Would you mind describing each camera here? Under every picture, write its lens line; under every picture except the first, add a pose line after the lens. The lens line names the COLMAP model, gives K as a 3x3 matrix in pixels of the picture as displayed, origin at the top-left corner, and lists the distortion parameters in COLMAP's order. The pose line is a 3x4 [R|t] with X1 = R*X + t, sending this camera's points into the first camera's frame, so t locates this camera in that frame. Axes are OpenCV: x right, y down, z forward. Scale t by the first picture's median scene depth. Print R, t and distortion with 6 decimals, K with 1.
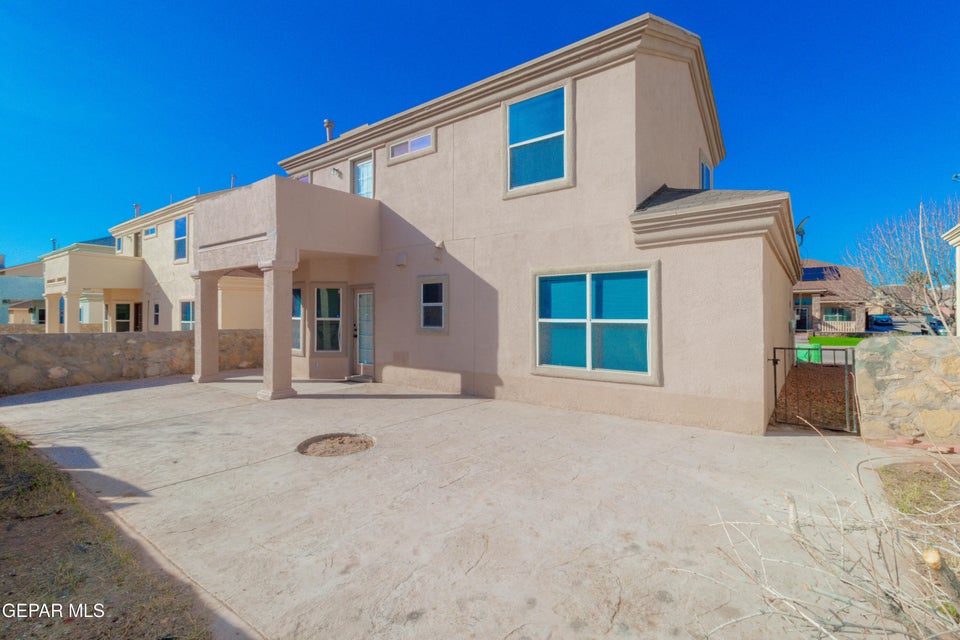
lens RADIAL K [[449.2, 0, 479.6], [0, 449.2, 315.8], [0, 0, 1]] dist [0.002221, 0.000410]
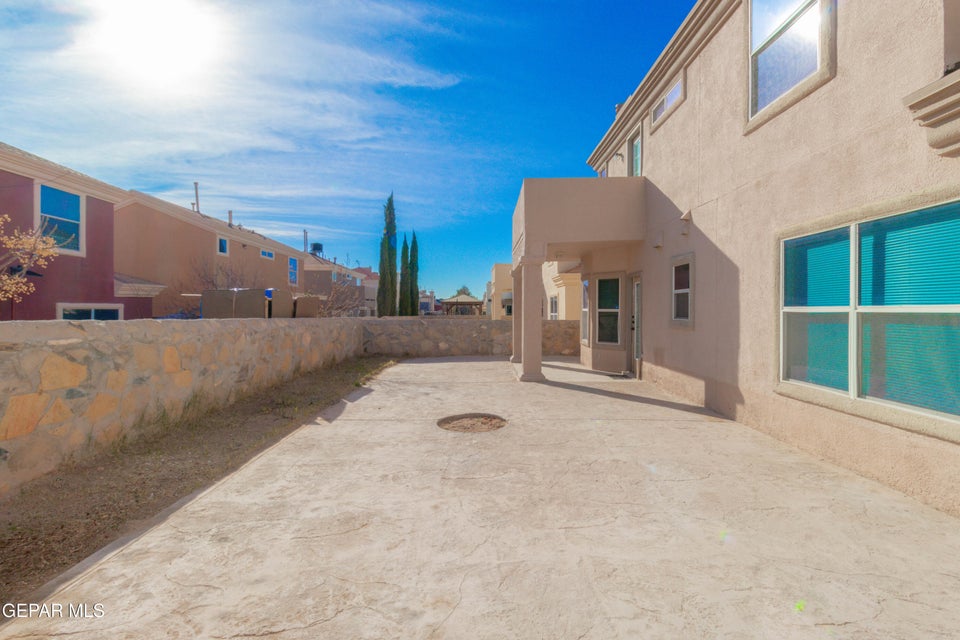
lens RADIAL K [[449.2, 0, 477.2], [0, 449.2, 316.3], [0, 0, 1]] dist [0.002221, 0.000410]
pose [[0.577519, 0.009774, -0.816319, 0.402136], [-0.002013, 0.999942, 0.010548, 0.014125], [0.816375, -0.004449, 0.577505, 0.276844]]
